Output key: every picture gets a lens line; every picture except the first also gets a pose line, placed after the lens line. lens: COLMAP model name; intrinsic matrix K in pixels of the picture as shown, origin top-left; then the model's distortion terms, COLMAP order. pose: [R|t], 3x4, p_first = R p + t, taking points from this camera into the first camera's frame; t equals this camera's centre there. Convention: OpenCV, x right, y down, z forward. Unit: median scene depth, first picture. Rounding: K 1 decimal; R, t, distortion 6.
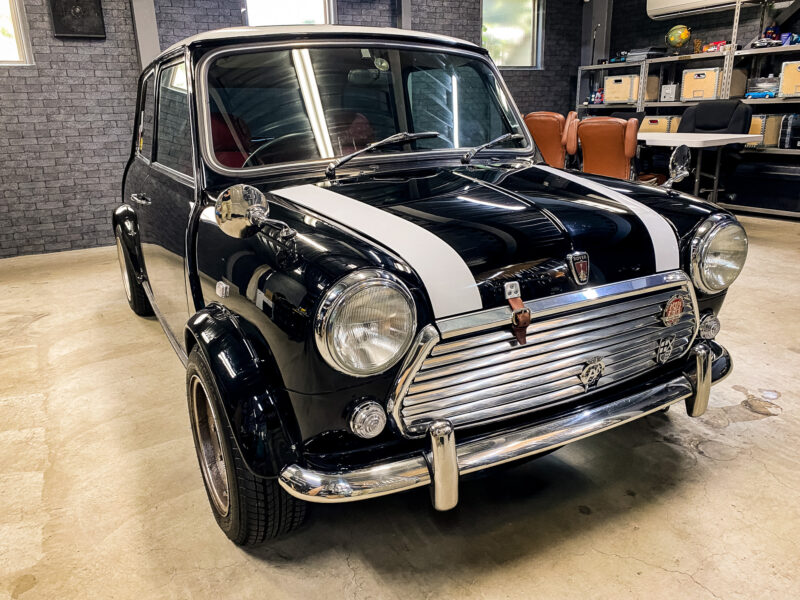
lens RADIAL K [[619.5, 0, 400.0], [0, 619.5, 300.0], [0, 0, 1]] dist [0.001537, 0.004259]
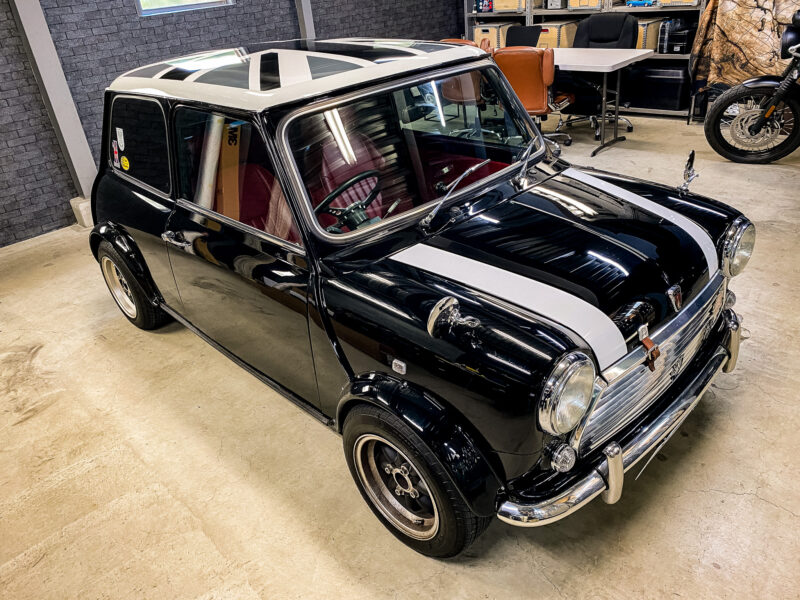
lens RADIAL K [[613.3, 0, 400.0], [0, 613.3, 300.0], [0, 0, 1]] dist [0.004963, 0.000852]
pose [[0.959943, -0.185560, 0.209947, -0.222964], [0.140963, 0.967381, 0.210485, -0.168540], [-0.242156, -0.172459, 0.954787, -0.029226]]
